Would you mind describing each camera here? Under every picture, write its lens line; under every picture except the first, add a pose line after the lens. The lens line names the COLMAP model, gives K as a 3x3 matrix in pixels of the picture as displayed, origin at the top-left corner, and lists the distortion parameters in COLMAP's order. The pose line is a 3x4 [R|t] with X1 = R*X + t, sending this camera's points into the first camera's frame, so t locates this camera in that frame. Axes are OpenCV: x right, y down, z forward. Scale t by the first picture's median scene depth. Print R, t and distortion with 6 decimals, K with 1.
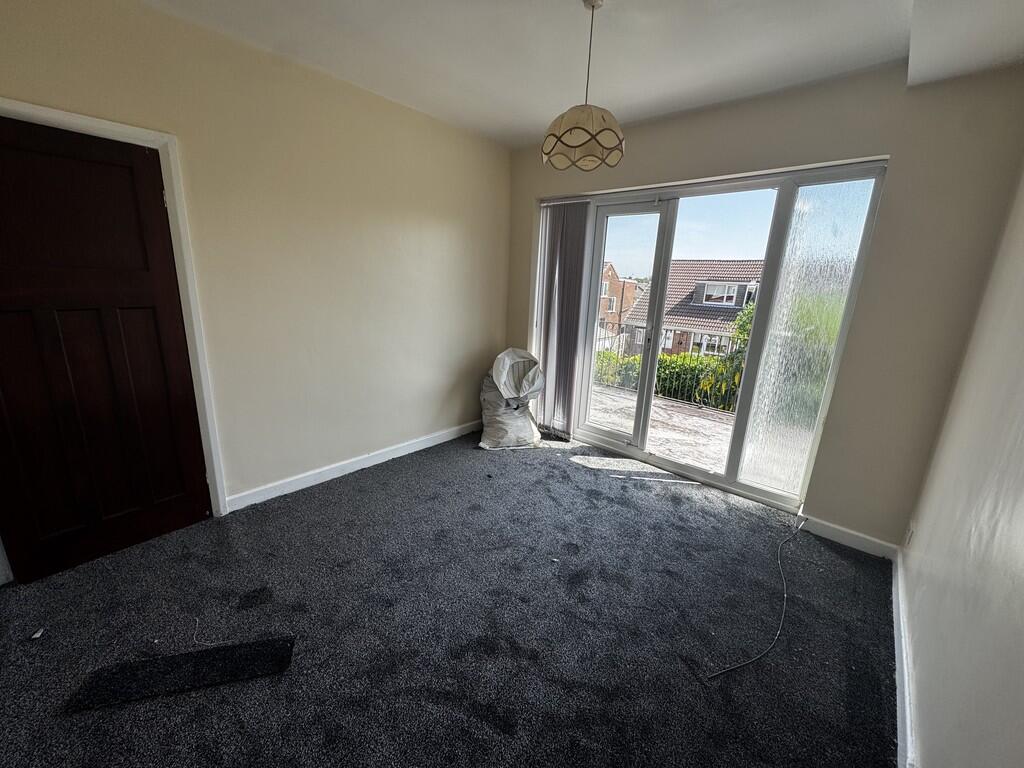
lens RADIAL K [[406.6, 0, 515.1], [0, 406.6, 383.6], [0, 0, 1]] dist [-0.003670, 0.000184]
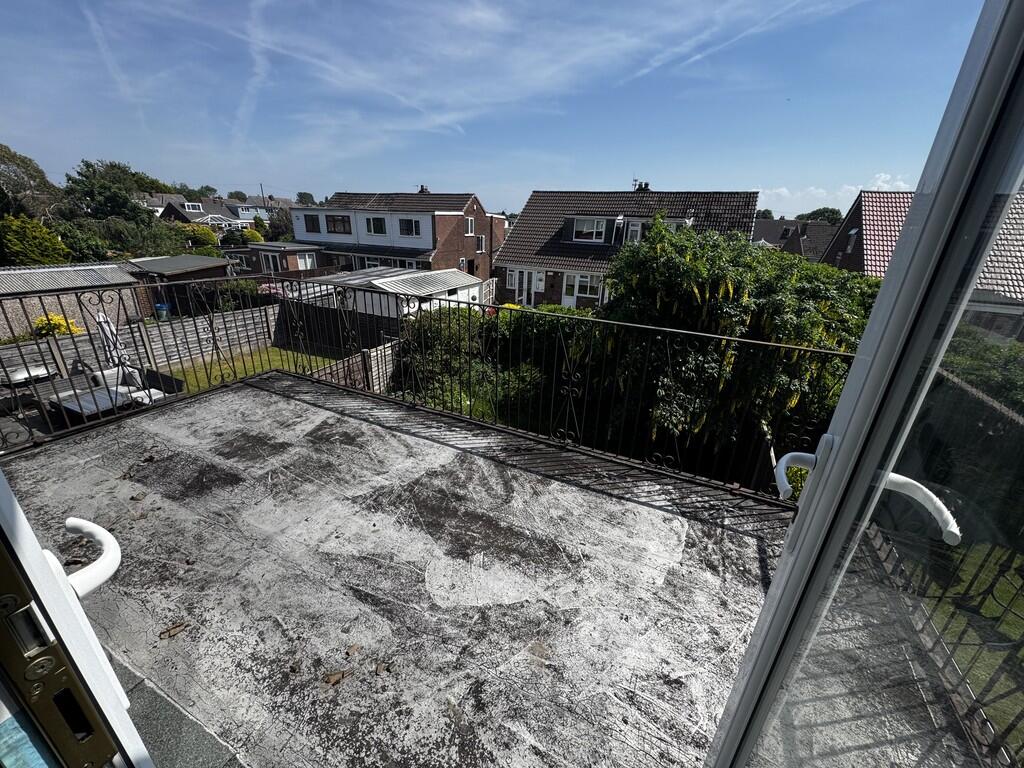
lens RADIAL K [[406.6, 0, 514.8], [0, 406.6, 383.3], [0, 0, 1]] dist [-0.003670, 0.000184]
pose [[0.958949, -0.112833, 0.260165, 0.251587], [0.075210, 0.985774, 0.150311, -0.116072], [-0.273424, -0.124573, 0.953793, 0.489937]]
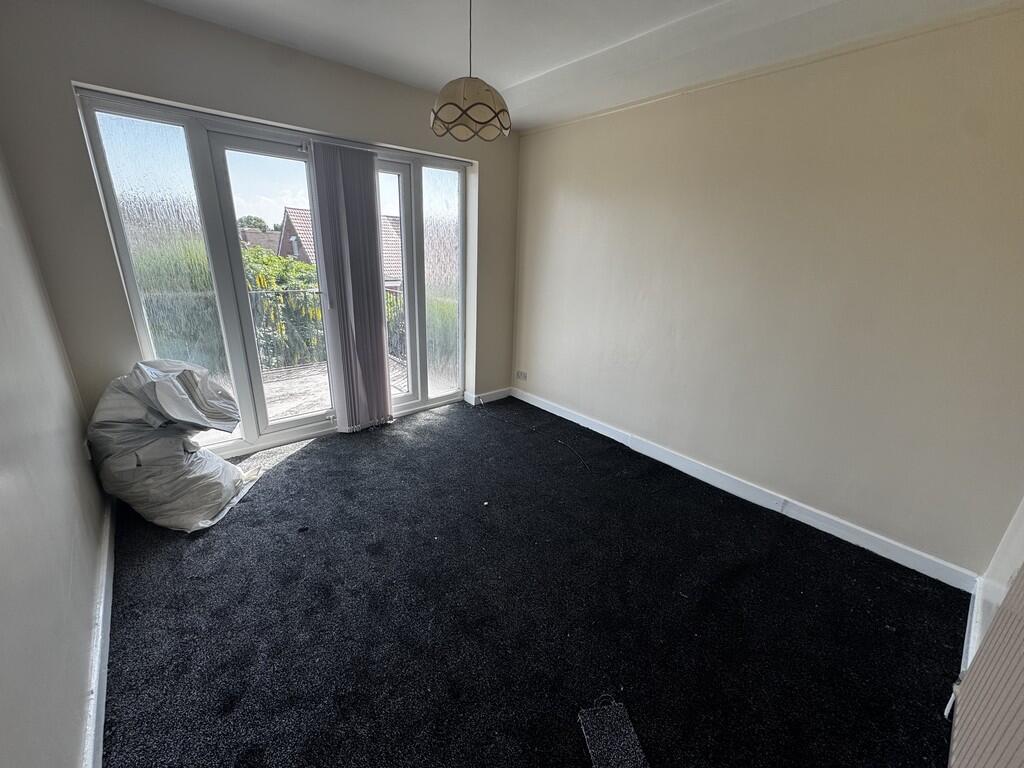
lens RADIAL K [[406.6, 0, 511.5], [0, 406.6, 380.6], [0, 0, 1]] dist [-0.003670, 0.000184]
pose [[0.129907, -0.343548, 0.930107, -0.308510], [0.217884, 0.925018, 0.311236, -0.081402], [-0.967290, 0.162224, 0.195020, 0.245966]]
